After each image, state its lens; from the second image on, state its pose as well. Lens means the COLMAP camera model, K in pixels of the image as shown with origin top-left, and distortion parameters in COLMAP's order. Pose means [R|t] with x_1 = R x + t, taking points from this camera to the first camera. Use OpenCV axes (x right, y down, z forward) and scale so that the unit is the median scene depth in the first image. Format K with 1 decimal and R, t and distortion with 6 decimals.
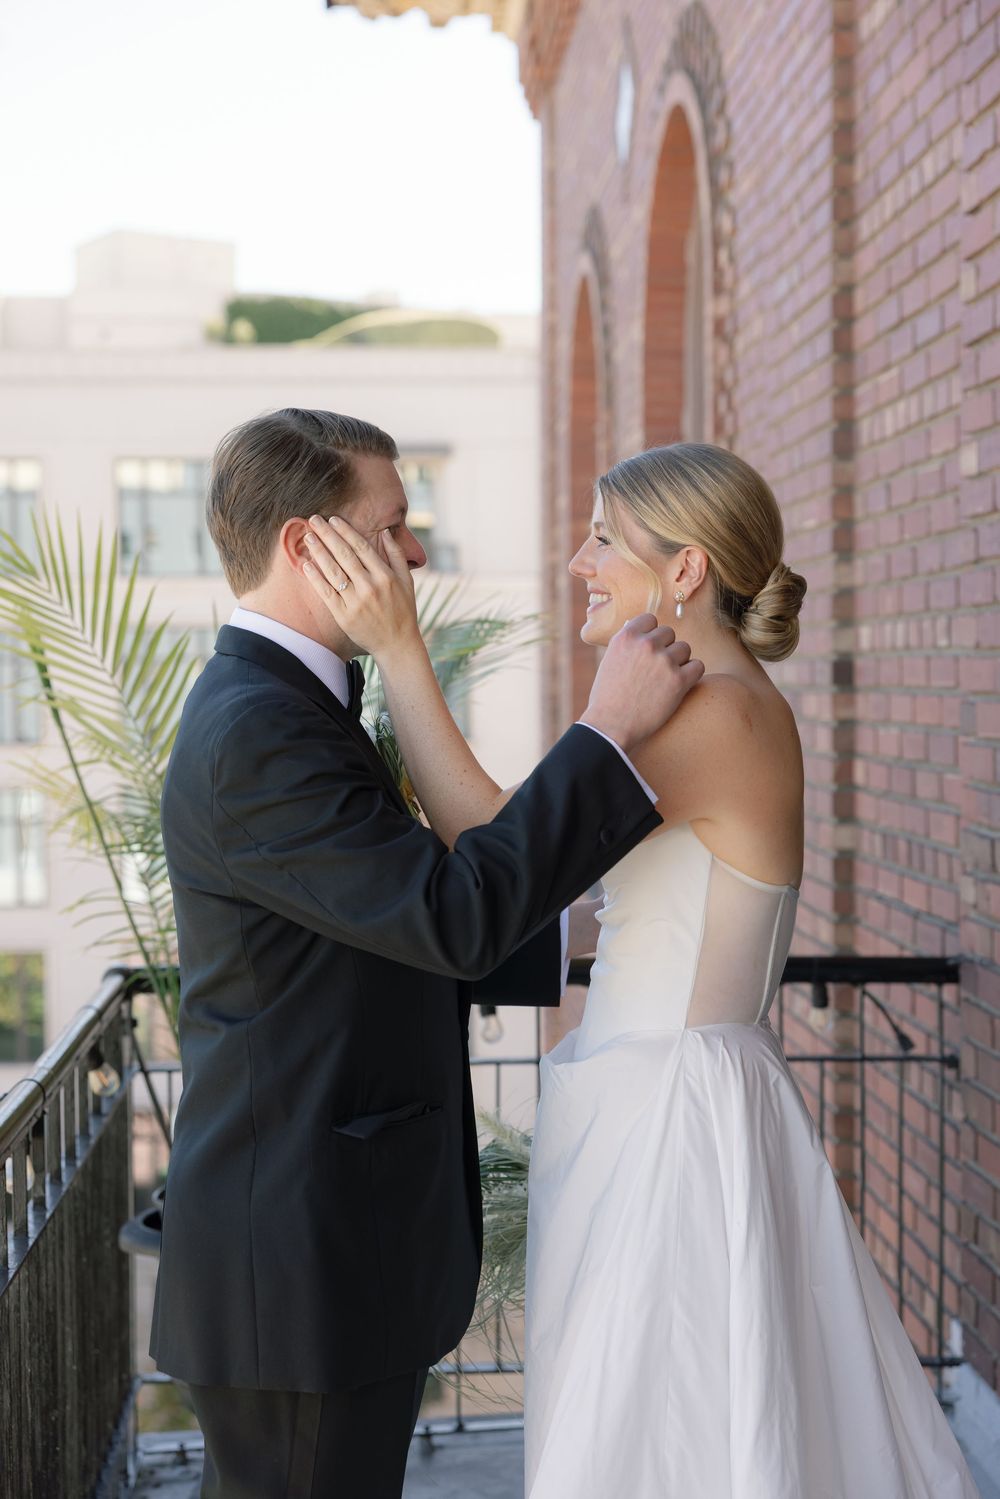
lens RADIAL K [[2217.2, 0, 497.6], [0, 2217.2, 768.5], [0, 0, 1]] dist [-0.002886, -0.022645]
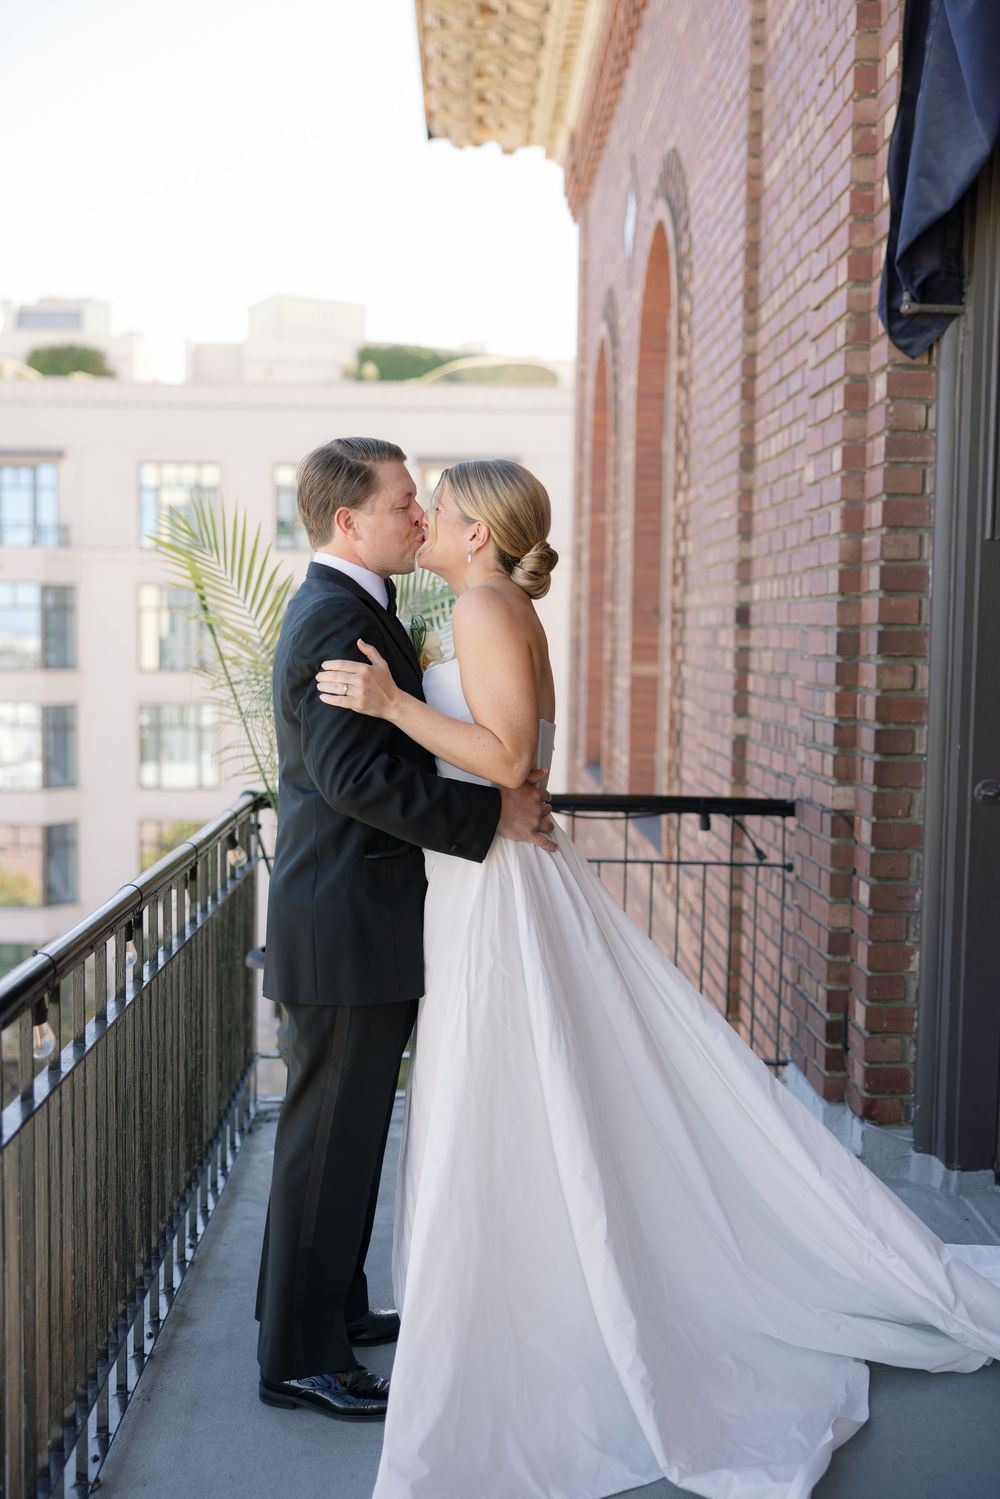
lens RADIAL K [[1649.1, 0, 477.8], [0, 1649.1, 747.6], [0, 0, 1]] dist [-0.013541, -0.011210]
pose [[0.998662, 0.023286, -0.046183, 0.033643], [-0.021919, 0.999313, 0.029887, 0.016914], [0.046848, -0.028835, 0.998486, -0.119924]]
